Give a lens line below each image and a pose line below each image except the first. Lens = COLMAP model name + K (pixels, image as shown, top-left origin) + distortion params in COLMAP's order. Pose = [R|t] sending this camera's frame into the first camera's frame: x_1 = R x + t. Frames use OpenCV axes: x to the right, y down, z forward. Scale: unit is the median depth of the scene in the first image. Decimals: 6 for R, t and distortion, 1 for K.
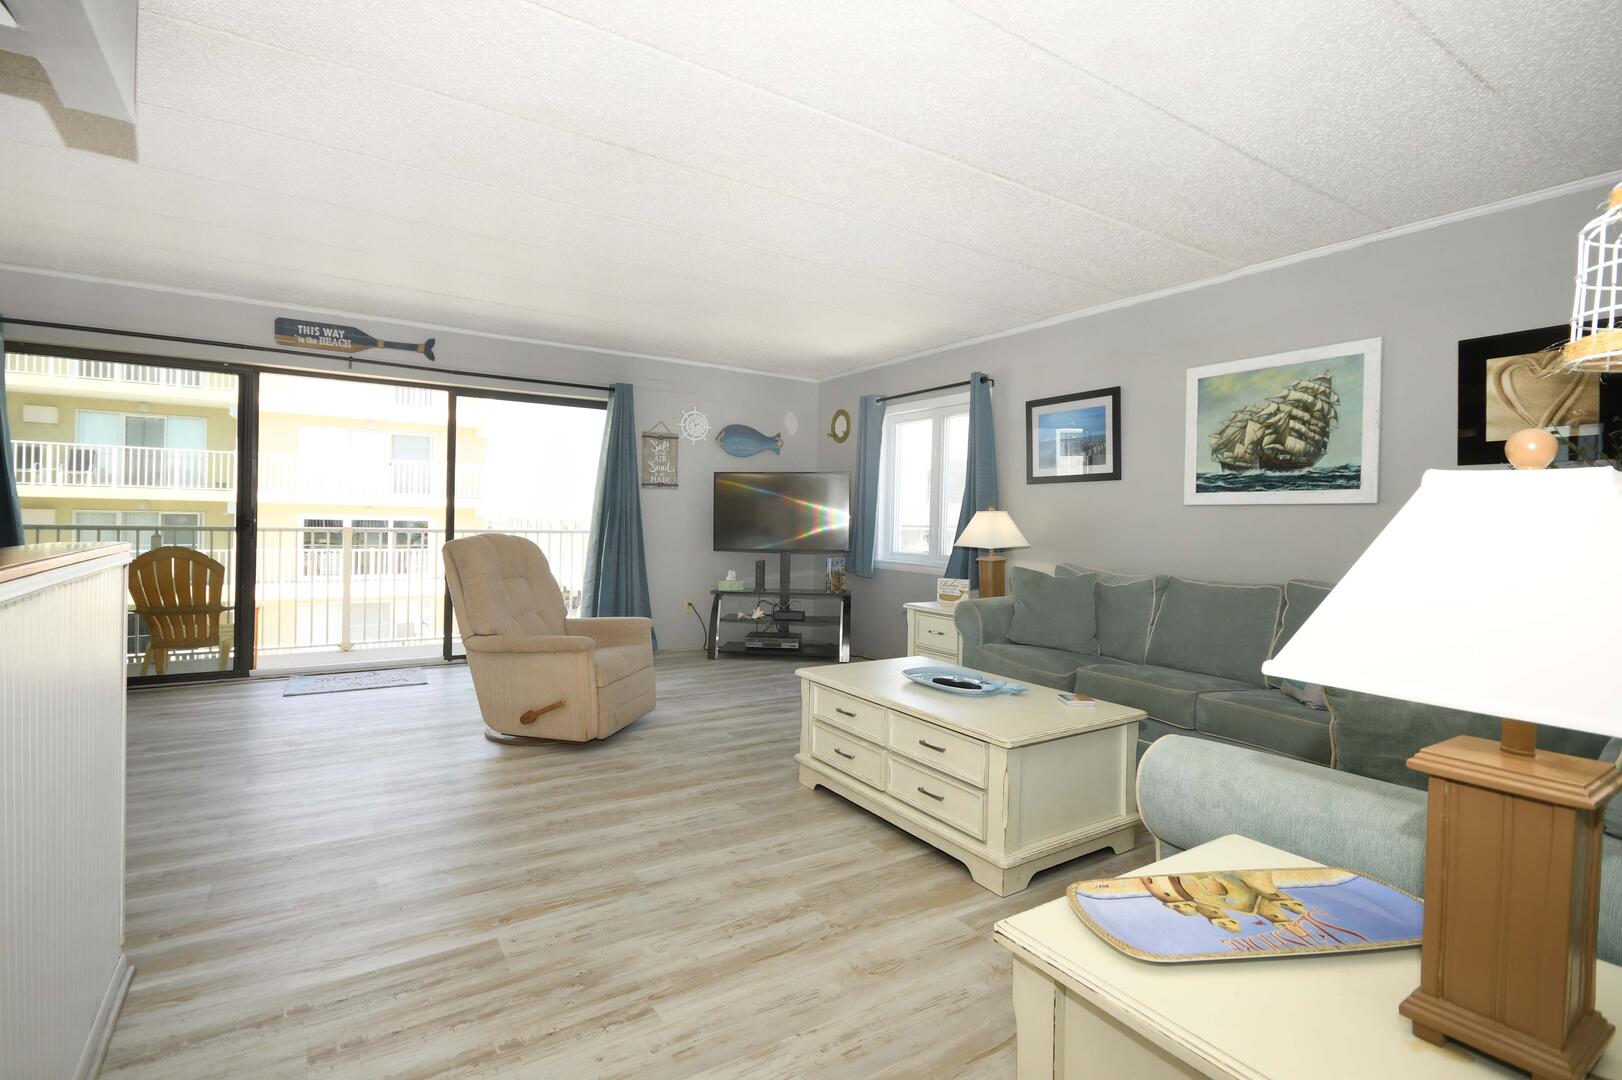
lens RADIAL K [[761.8, 0, 815.3], [0, 761.8, 543.8], [0, 0, 1]] dist [0.010156, -0.006692]
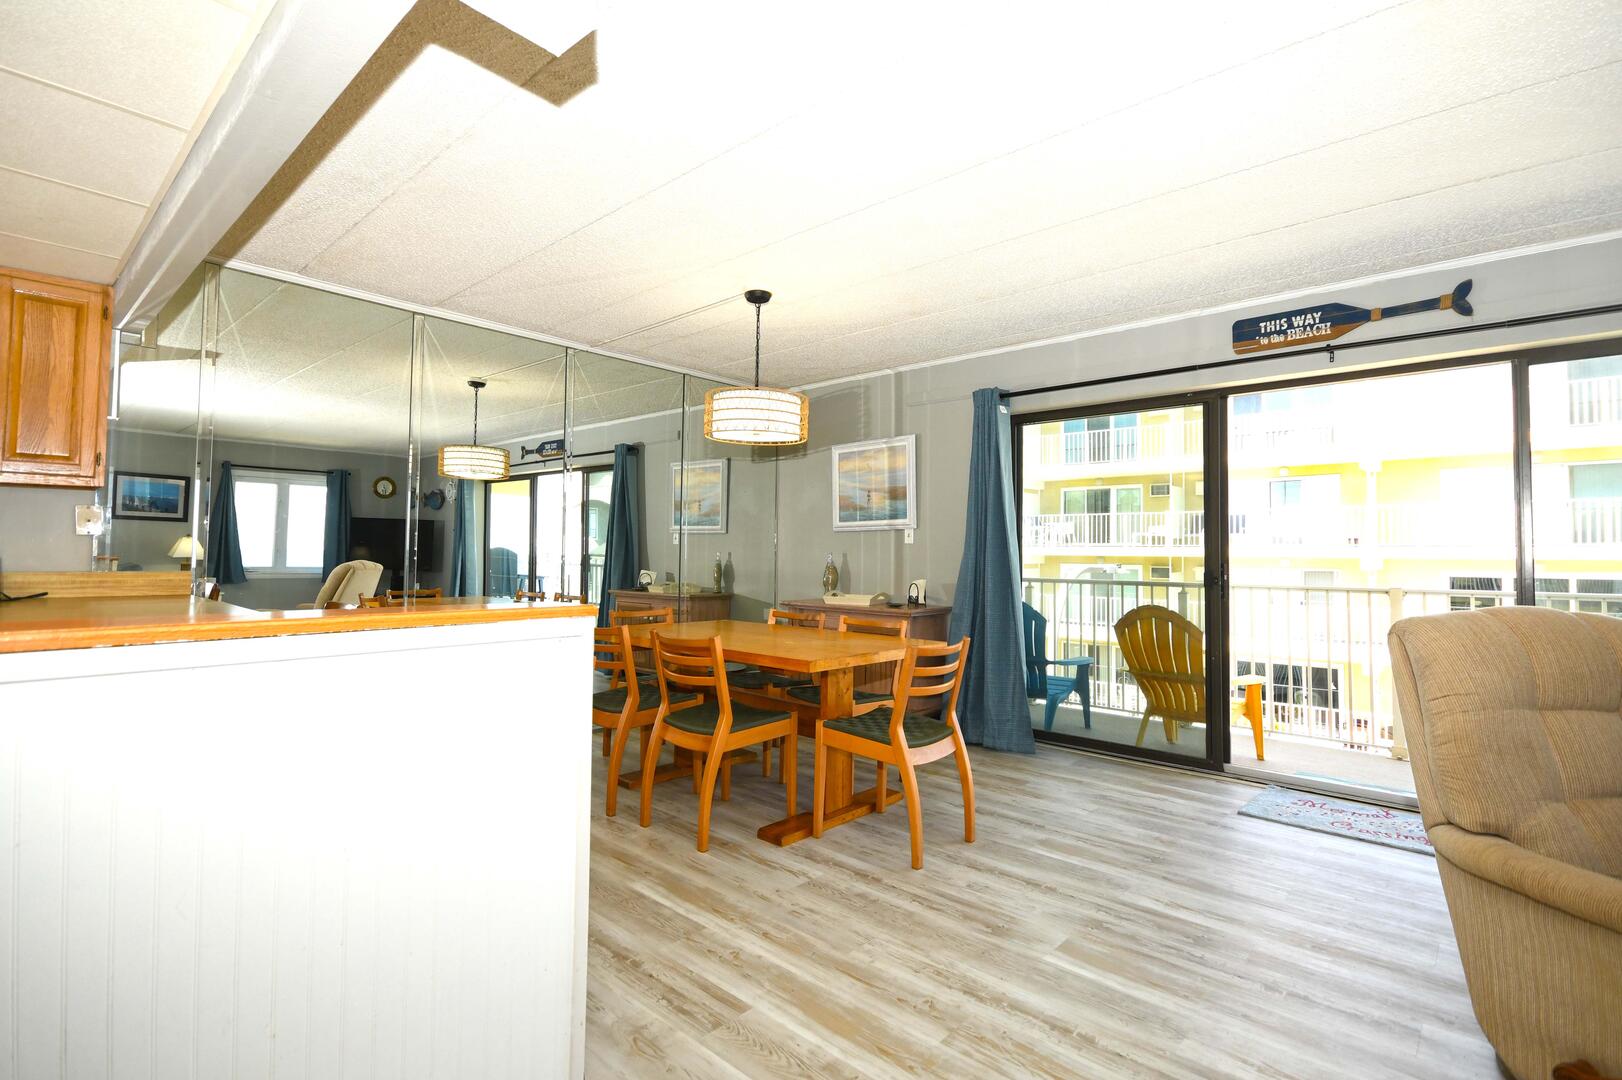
lens RADIAL K [[761.8, 0, 808.2], [0, 761.8, 533.7], [0, 0, 1]] dist [0.010156, -0.006692]
pose [[0.250162, -0.047072, -0.967059, -0.065858], [-0.039566, 0.997486, -0.058788, -0.012990], [0.967395, 0.052969, 0.247670, 0.447289]]
